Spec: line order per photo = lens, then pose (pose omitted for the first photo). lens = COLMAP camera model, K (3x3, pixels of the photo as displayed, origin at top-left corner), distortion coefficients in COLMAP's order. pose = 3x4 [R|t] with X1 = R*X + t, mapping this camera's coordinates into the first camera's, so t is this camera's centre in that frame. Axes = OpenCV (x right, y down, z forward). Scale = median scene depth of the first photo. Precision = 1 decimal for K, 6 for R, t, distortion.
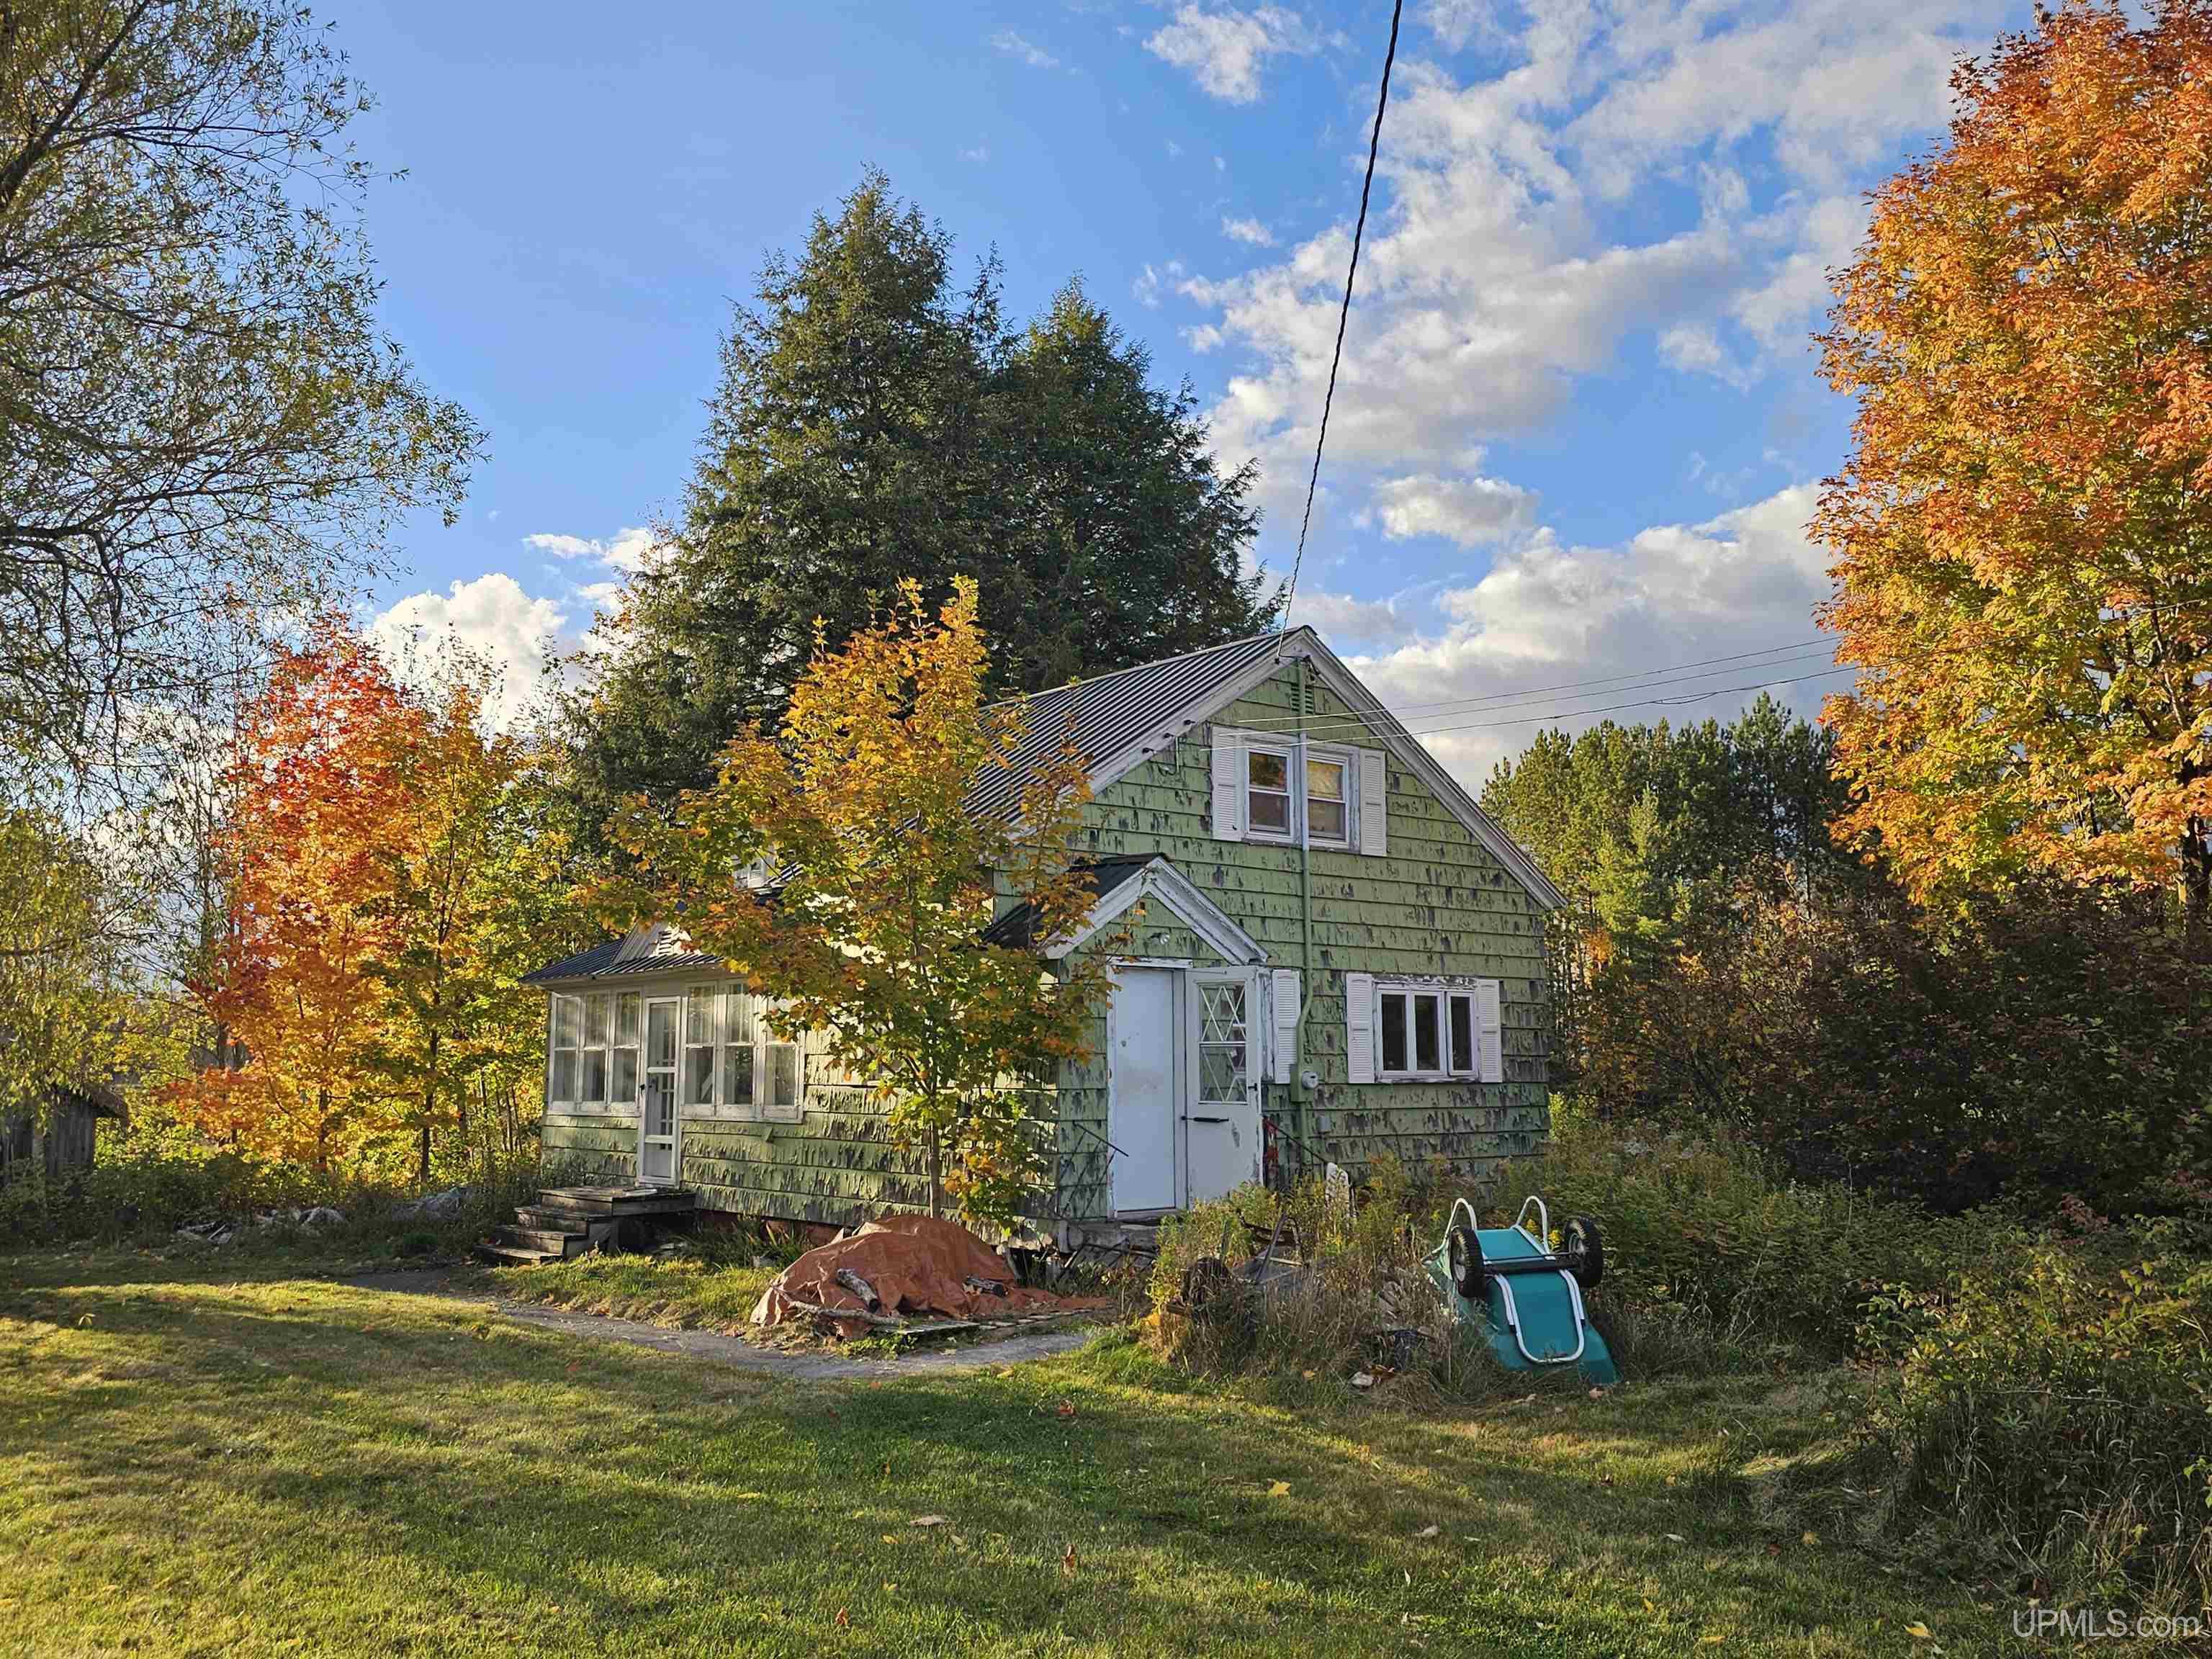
lens RADIAL K [[1807.4, 0, 1106.0], [0, 1807.4, 829.5], [0, 0, 1]] dist [0.084033, -0.001408]
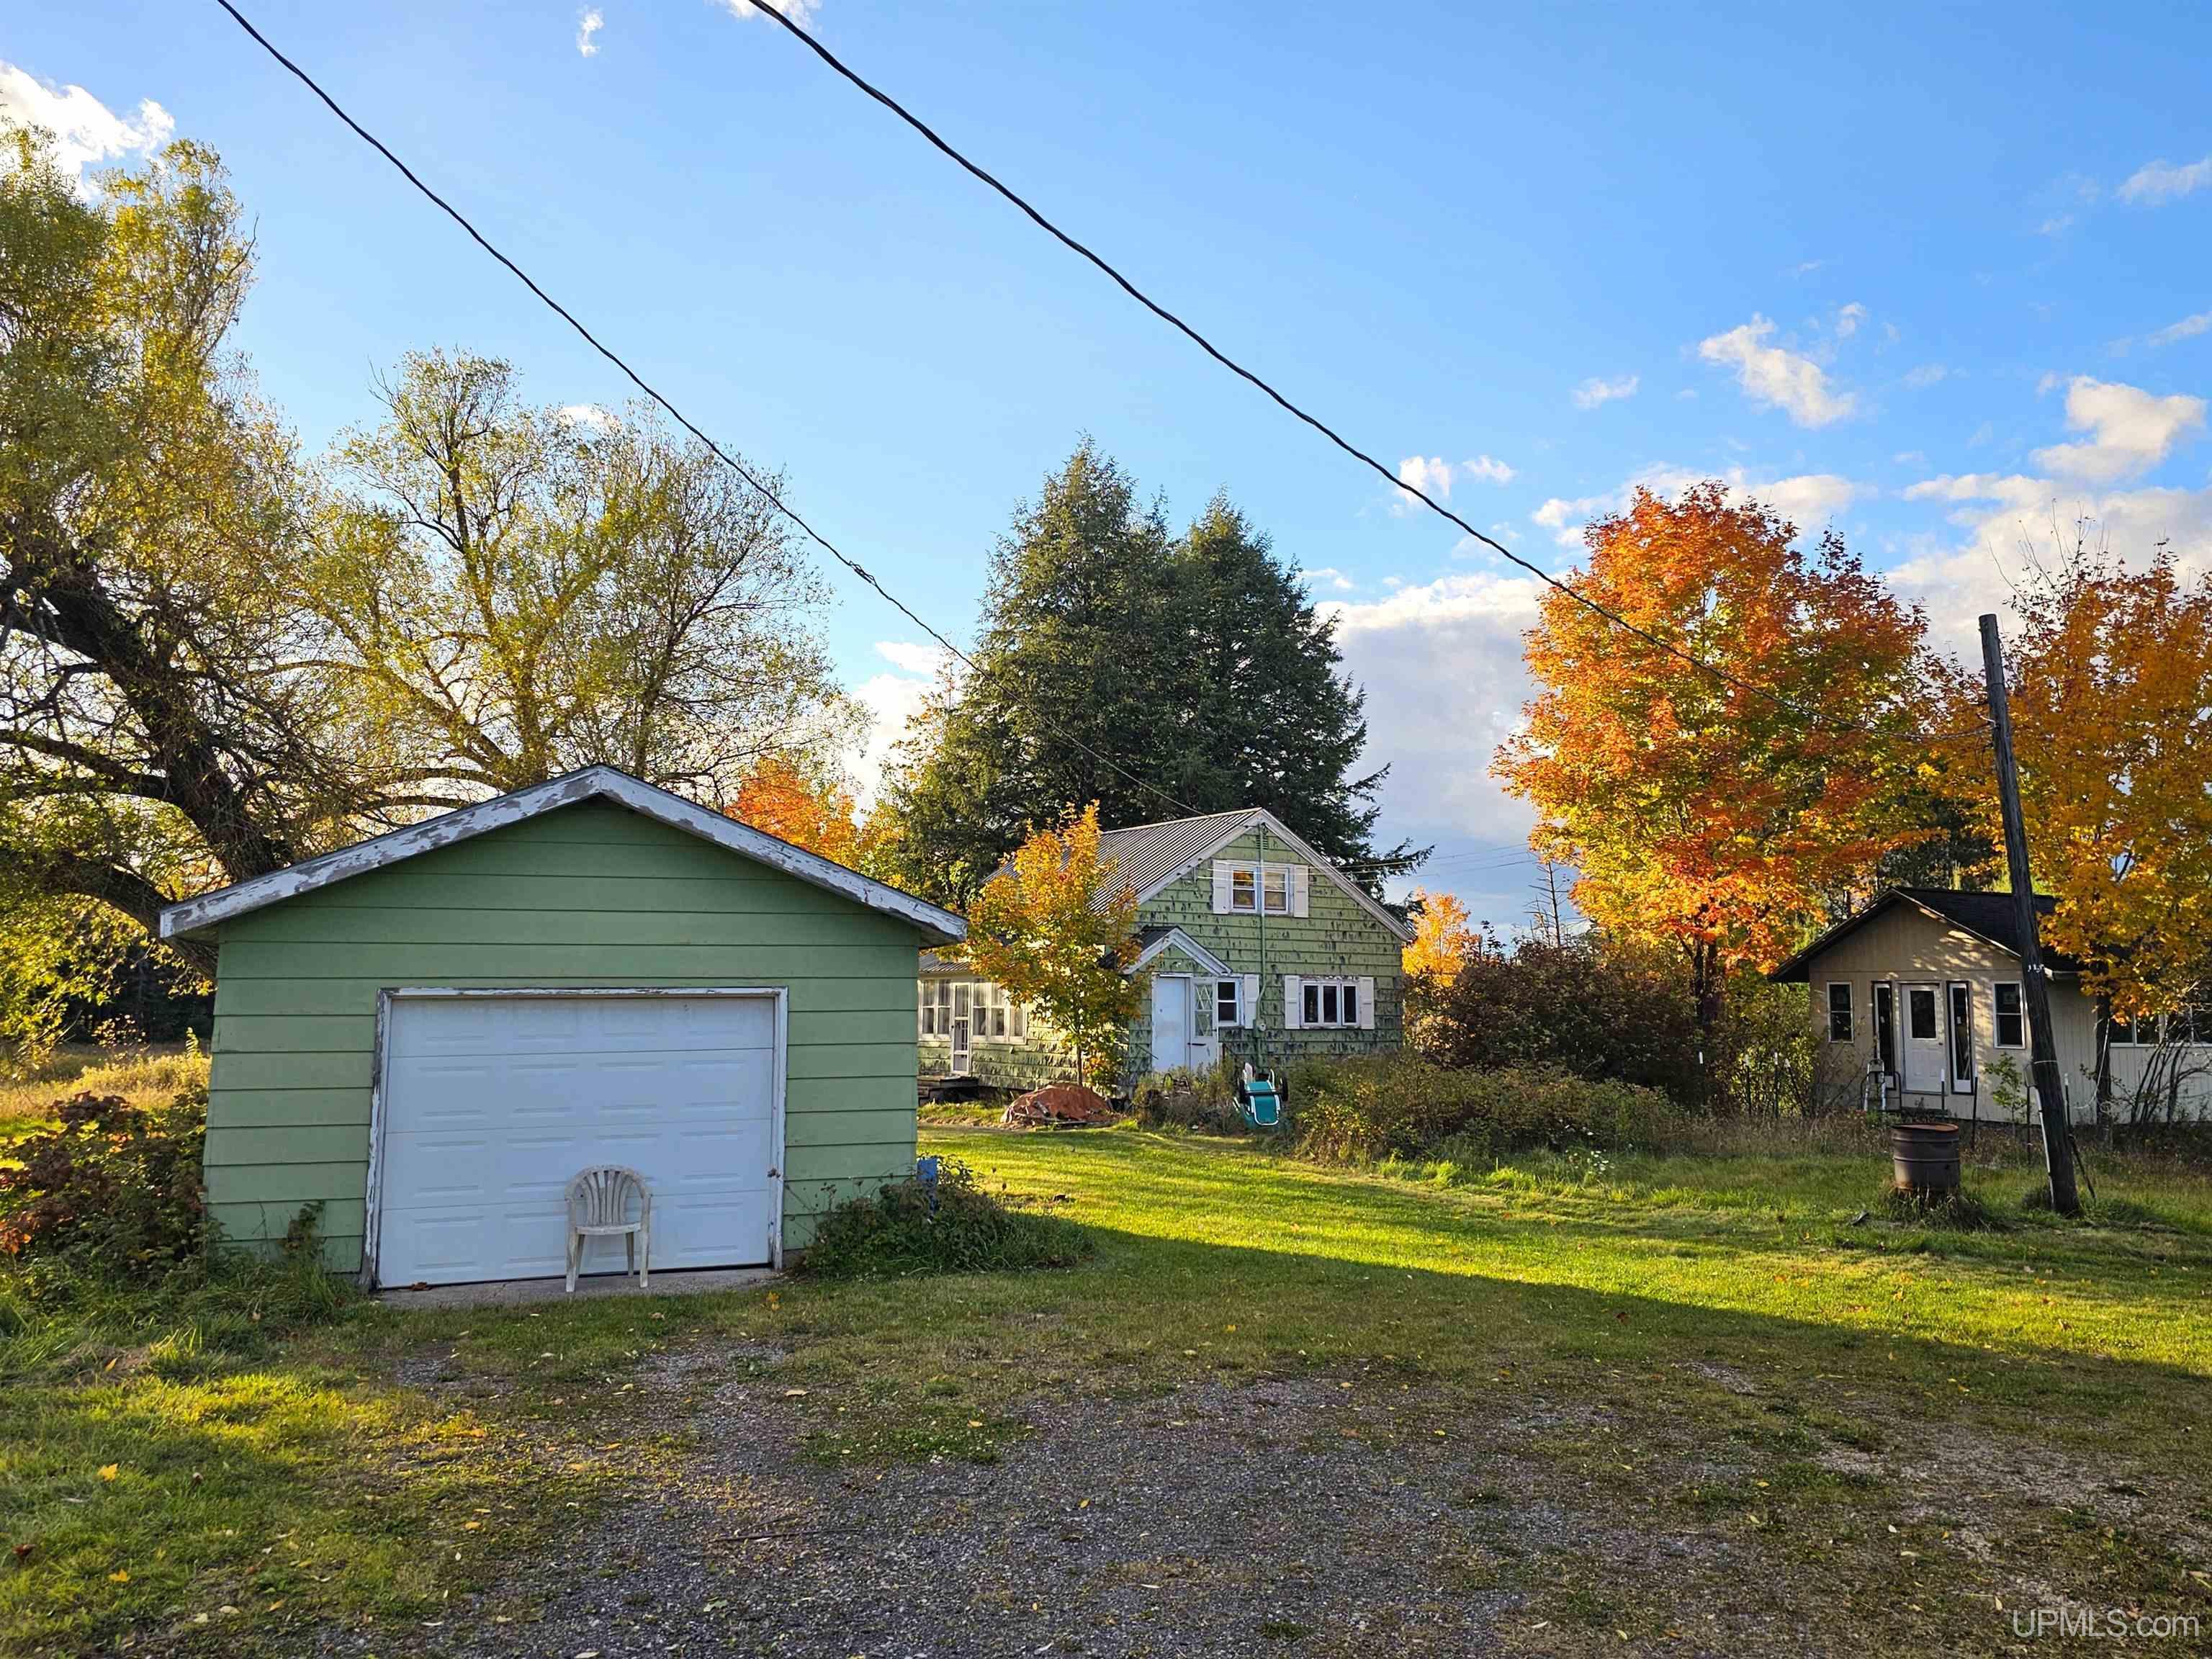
lens RADIAL K [[1807.4, 0, 1106.0], [0, 1807.4, 829.5], [0, 0, 1]] dist [0.084033, -0.001408]
pose [[0.988360, -0.006863, -0.151976, 0.244219], [0.011776, 0.999436, 0.031450, -0.152930], [0.151674, -0.032873, 0.987884, -1.052671]]
